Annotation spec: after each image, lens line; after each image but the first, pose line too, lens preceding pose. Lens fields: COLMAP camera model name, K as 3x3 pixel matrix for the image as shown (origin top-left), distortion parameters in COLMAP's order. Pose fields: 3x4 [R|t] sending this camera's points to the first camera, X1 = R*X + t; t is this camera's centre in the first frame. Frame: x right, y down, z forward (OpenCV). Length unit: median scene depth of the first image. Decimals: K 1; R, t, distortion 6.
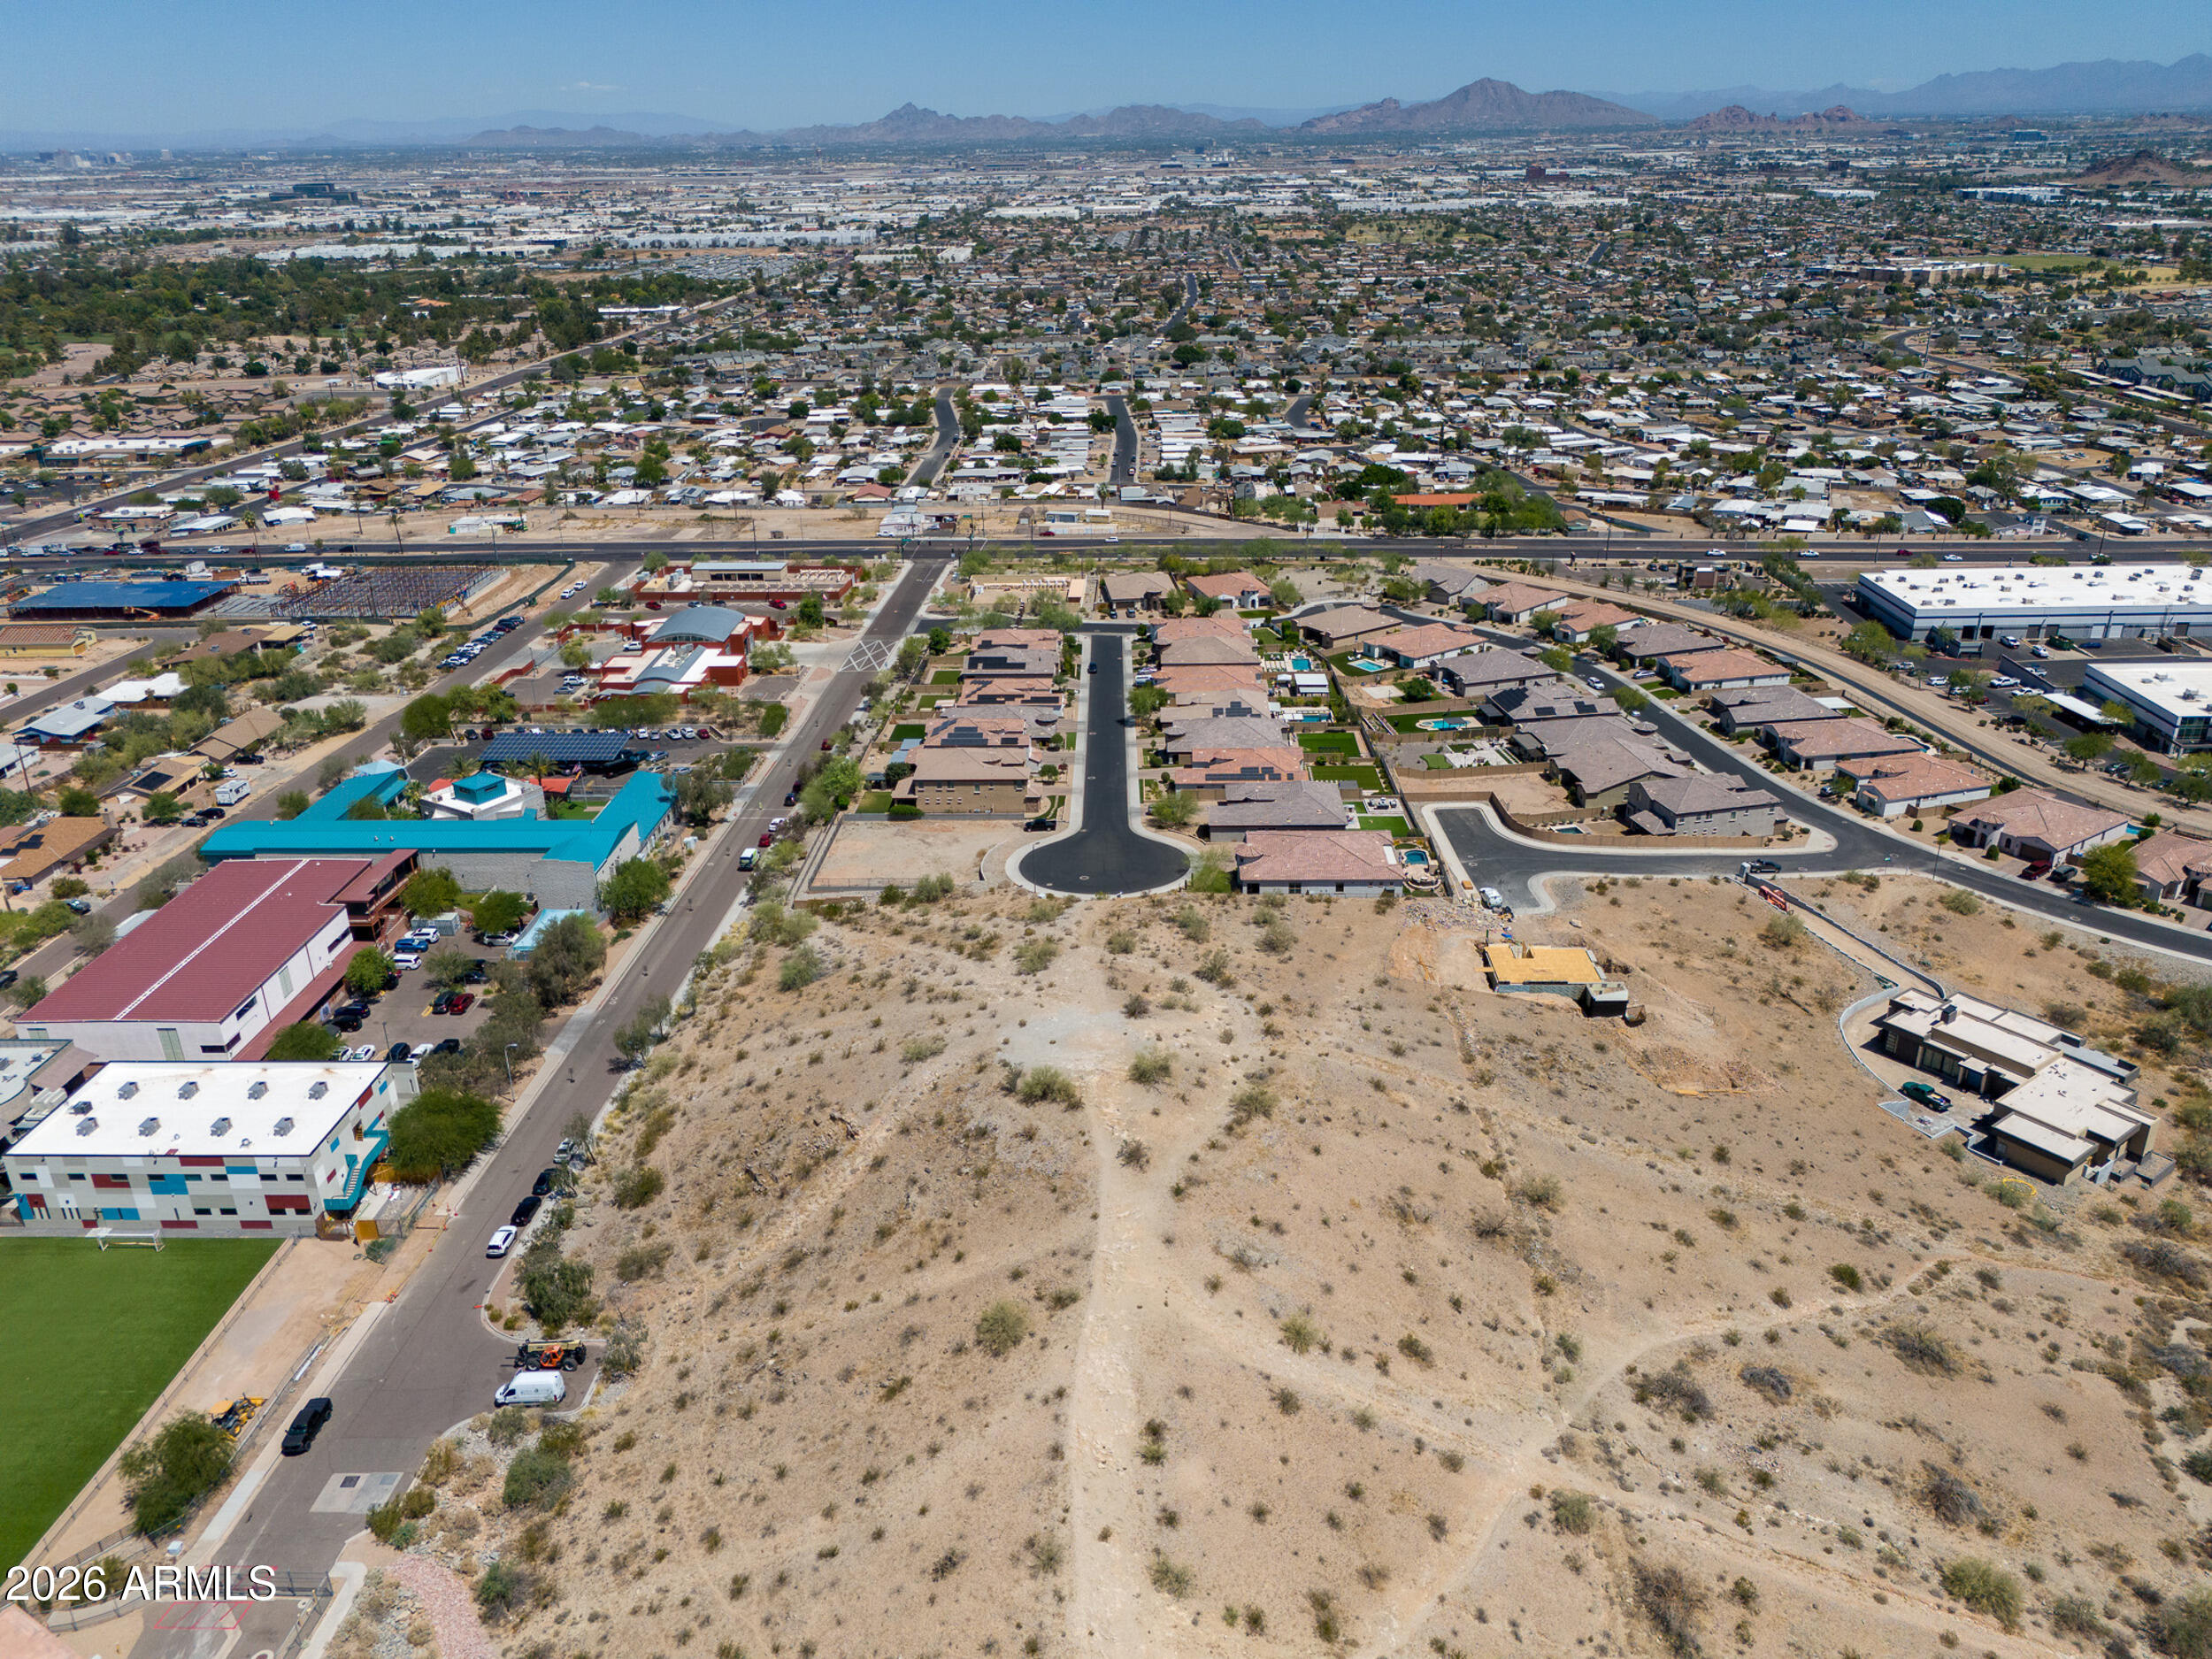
lens RADIAL K [[1619.4, 0, 1116.2], [0, 1619.4, 830.0], [0, 0, 1]] dist [0.074432, -0.063817]
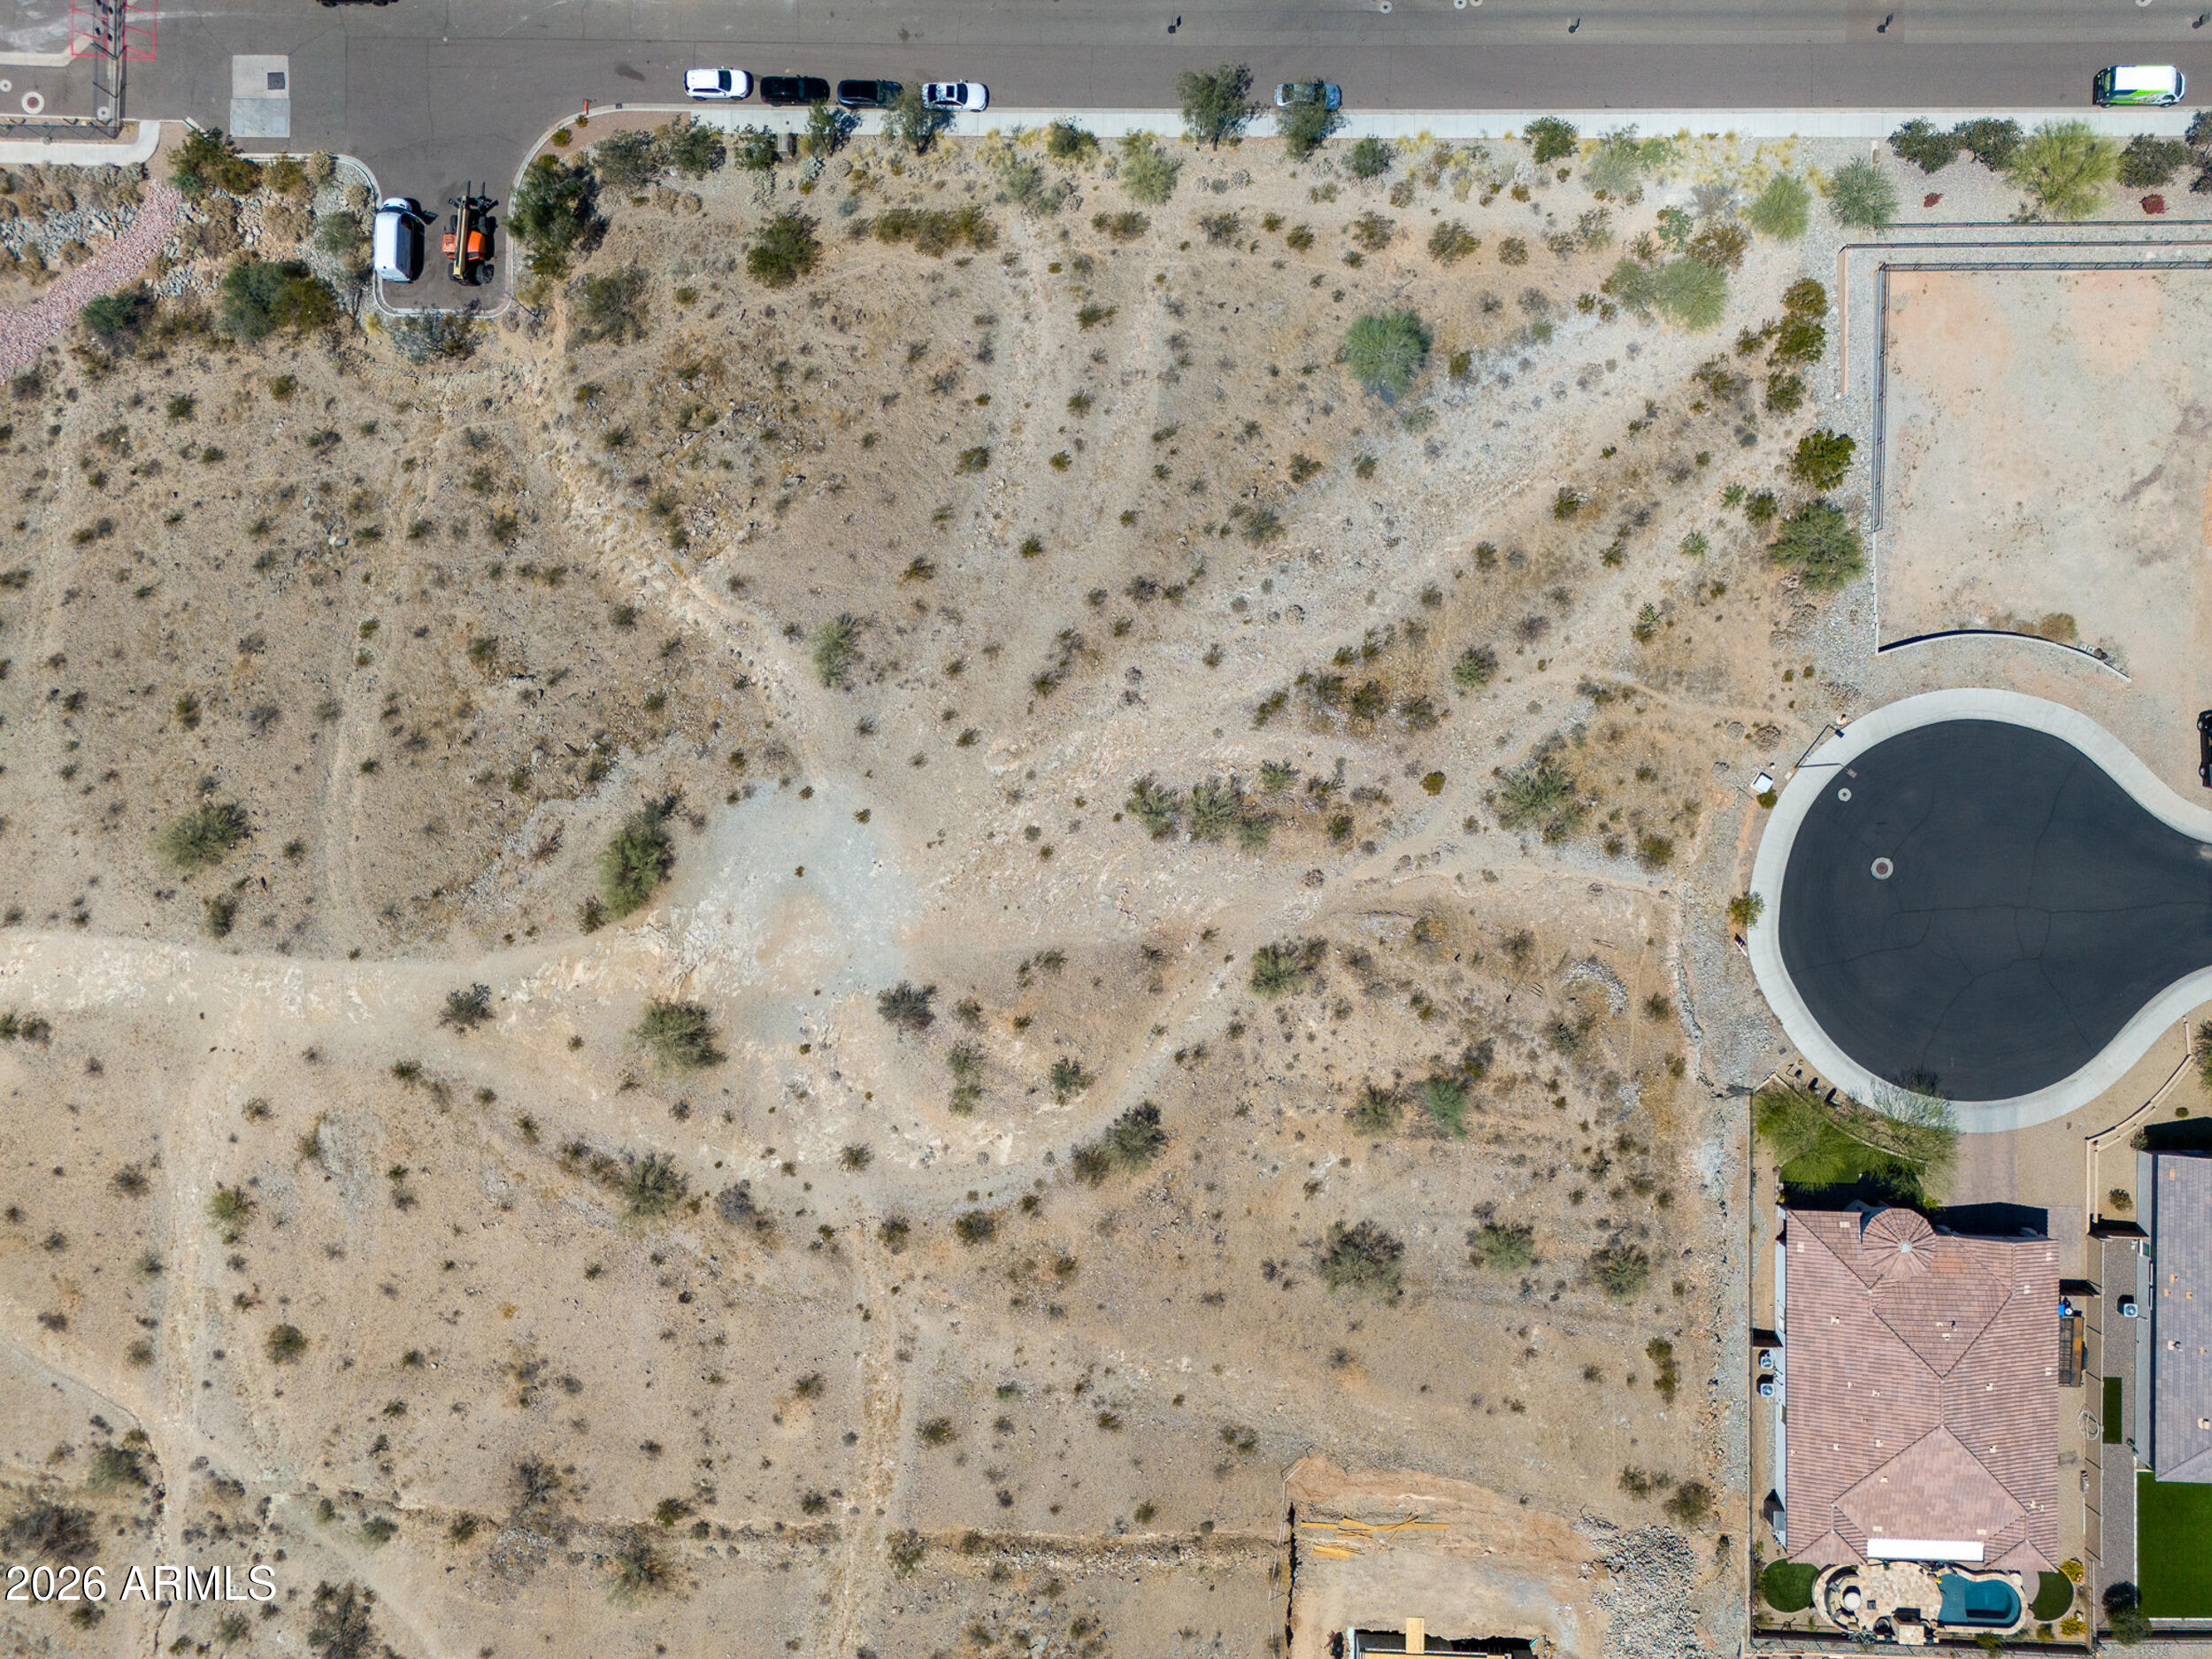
lens RADIAL K [[1619.4, 0, 1116.2], [0, 1619.4, 830.0], [0, 0, 1]] dist [0.074432, -0.063817]
pose [[0.021885, 0.999405, 0.026664, -0.073766], [-0.346648, -0.017431, 0.937833, -0.513369], [0.937740, -0.029768, 0.346060, 0.975619]]
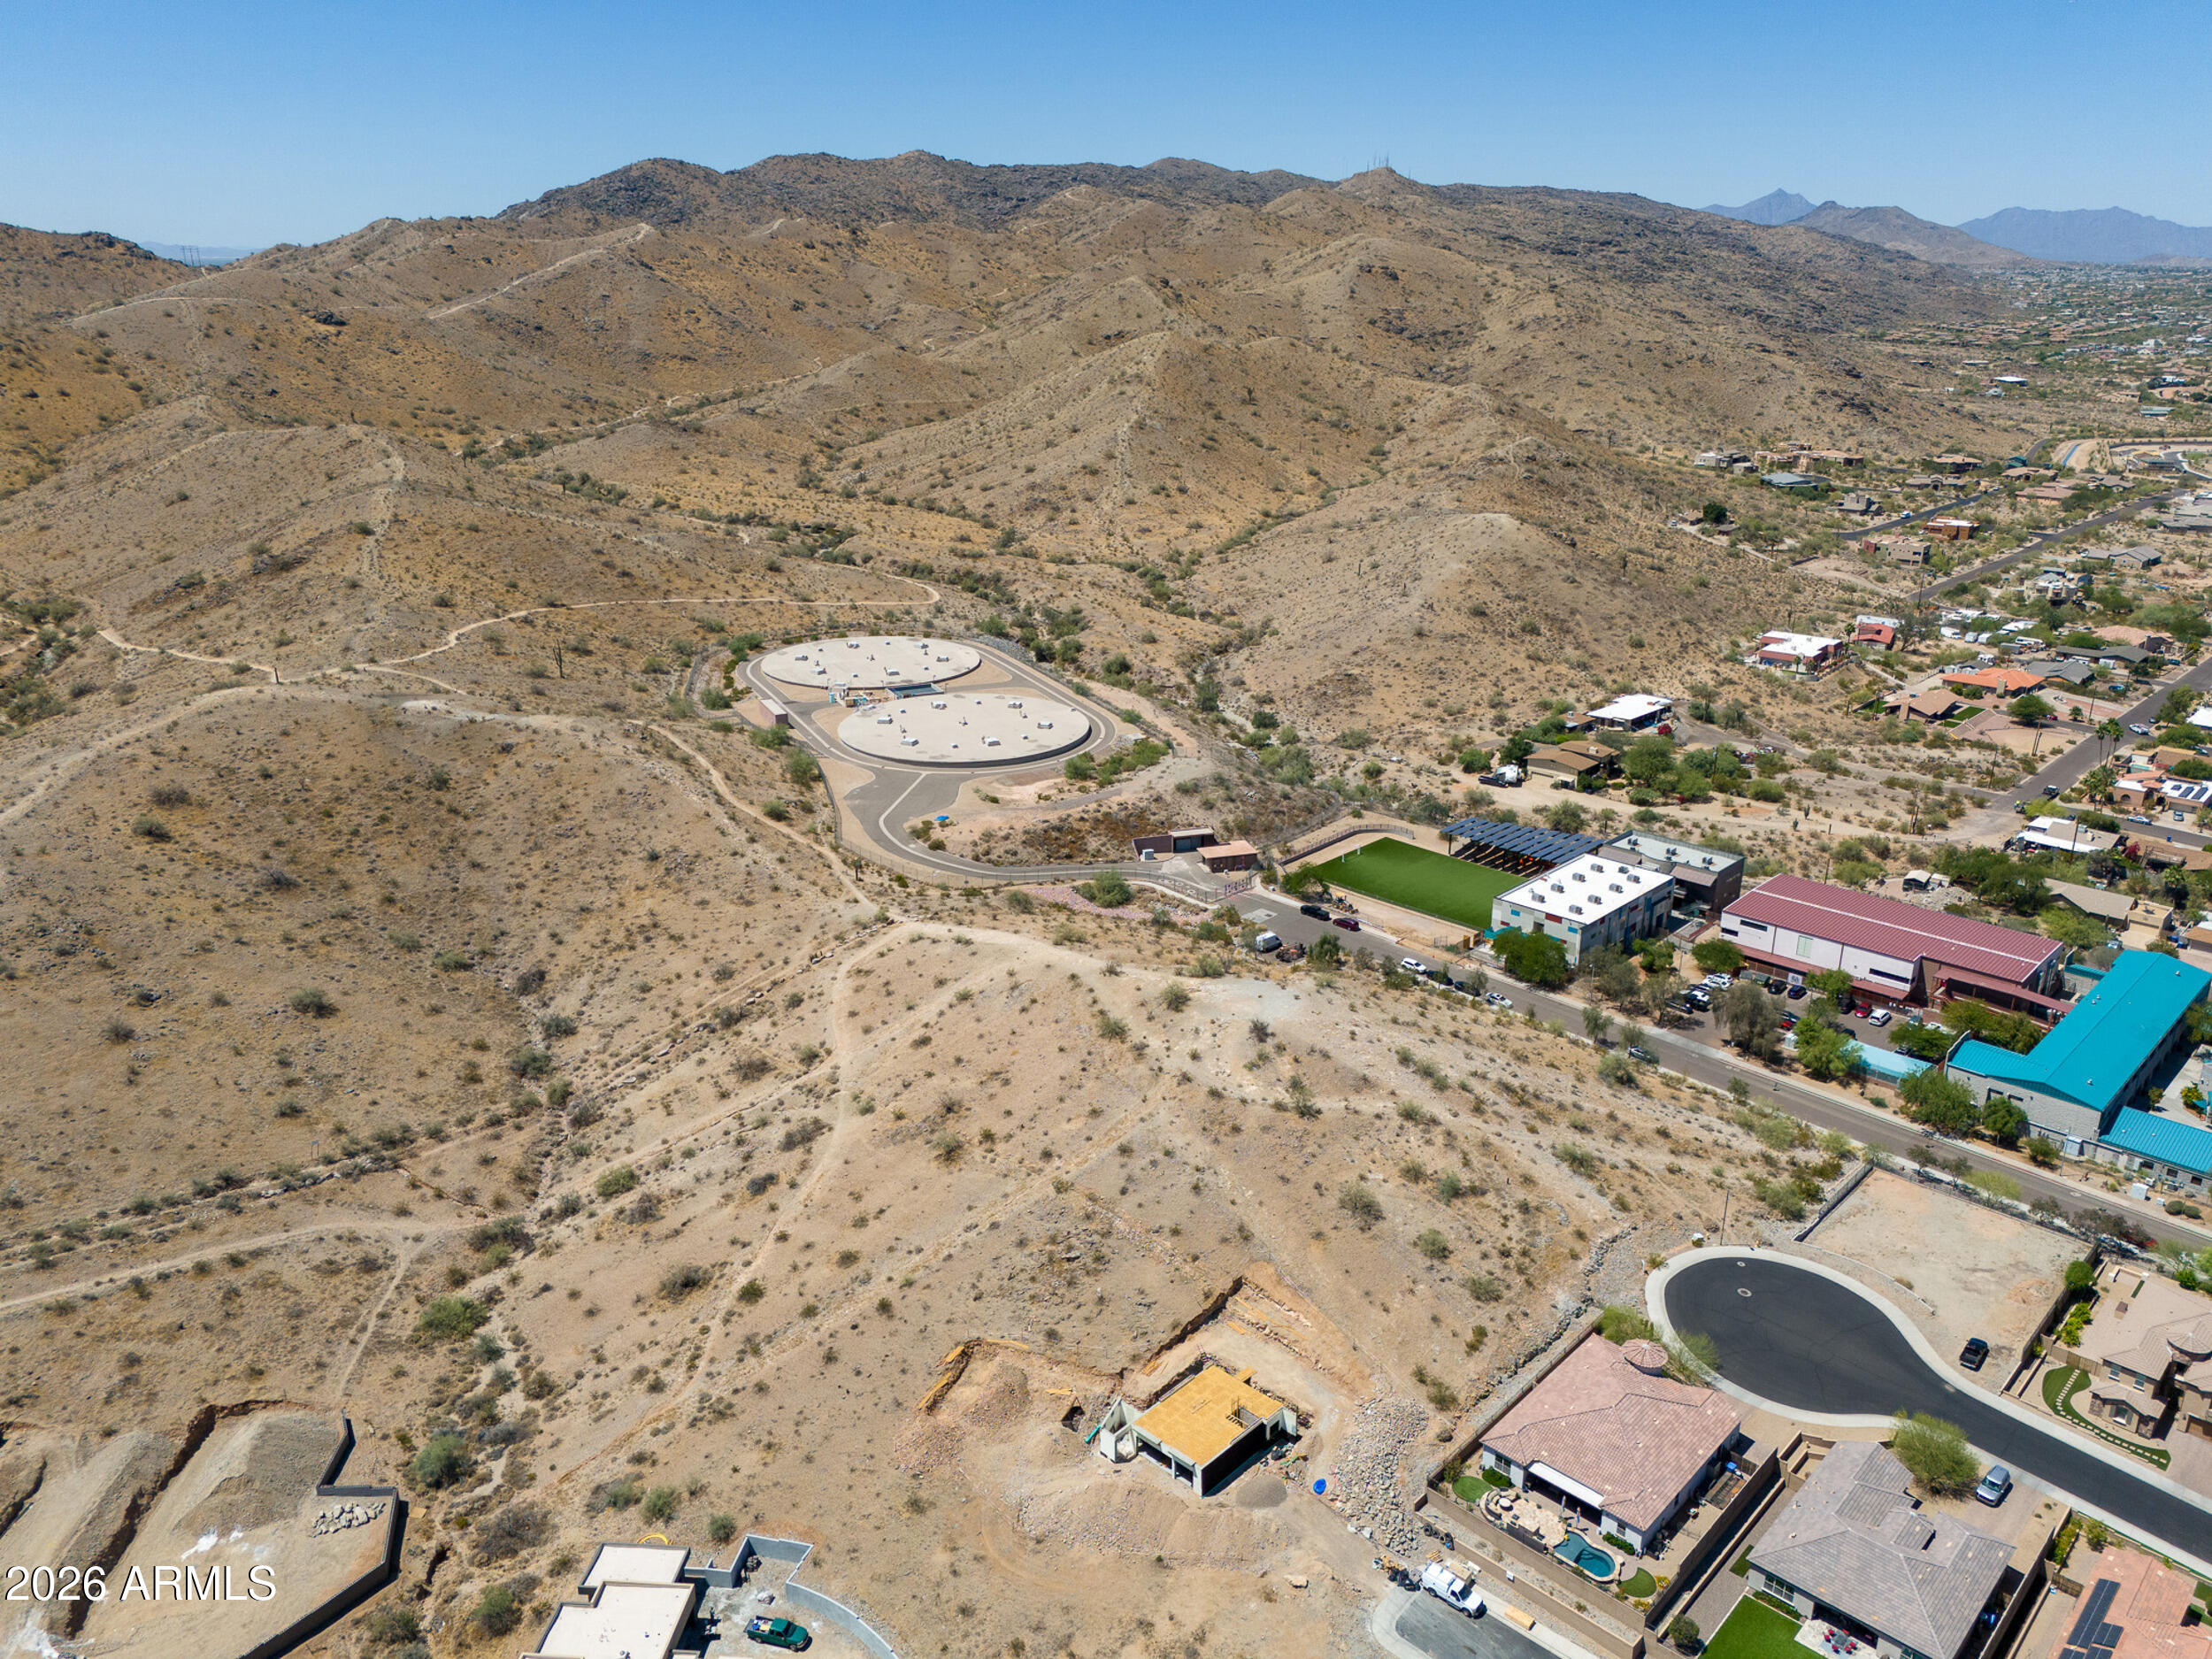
lens RADIAL K [[1619.4, 0, 1116.2], [0, 1619.4, 830.0], [0, 0, 1]] dist [0.074432, -0.063817]
pose [[-0.665417, 0.267084, -0.697056, 1.043145], [-0.282747, 0.774040, 0.566495, -0.782743], [0.690851, 0.574046, -0.439542, 1.556588]]
